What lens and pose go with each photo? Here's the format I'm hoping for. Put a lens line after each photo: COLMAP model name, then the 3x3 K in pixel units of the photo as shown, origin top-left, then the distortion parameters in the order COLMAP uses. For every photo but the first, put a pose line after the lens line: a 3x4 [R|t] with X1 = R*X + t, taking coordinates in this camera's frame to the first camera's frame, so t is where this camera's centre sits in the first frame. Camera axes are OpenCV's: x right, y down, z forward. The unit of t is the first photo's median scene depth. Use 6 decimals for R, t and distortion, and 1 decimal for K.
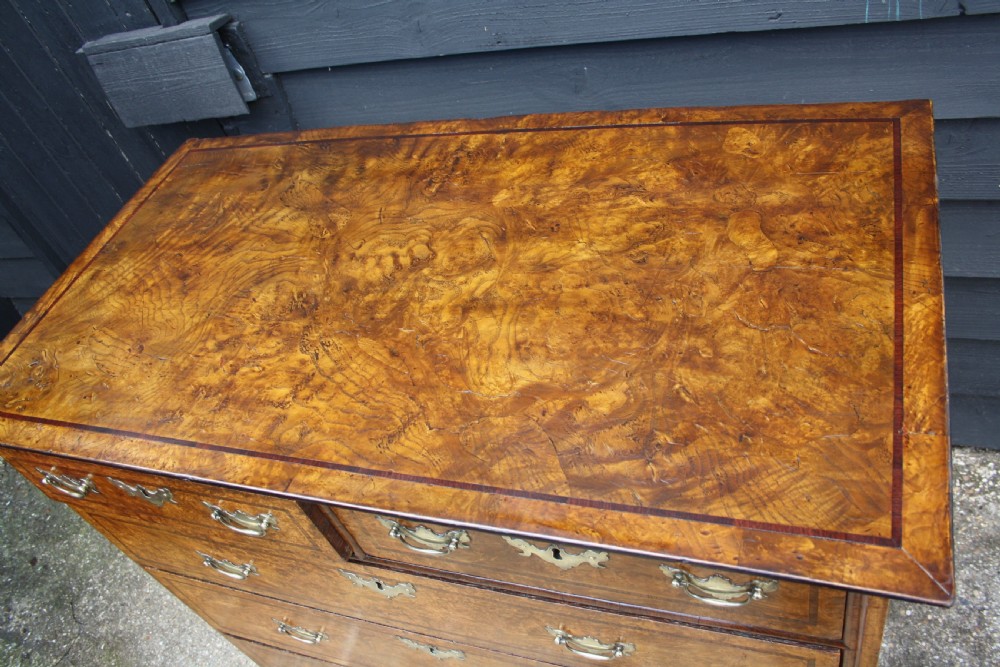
lens RADIAL K [[819.8, 0, 501.5], [0, 819.8, 333.3], [0, 0, 1]] dist [-0.144800, 0.113759]
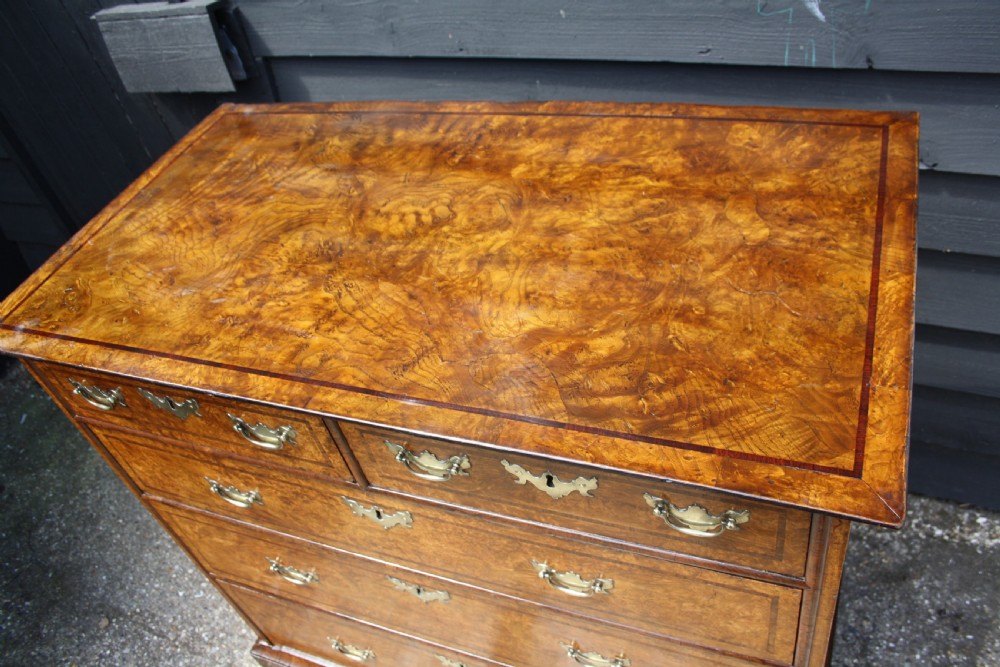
lens RADIAL K [[819.8, 0, 501.0], [0, 819.8, 333.8], [0, 0, 1]] dist [-0.144800, 0.113759]
pose [[0.996619, 0.081326, 0.011687, -0.023182], [-0.080972, 0.996320, -0.028106, 0.096729], [-0.013930, 0.027065, 0.999537, -0.087874]]
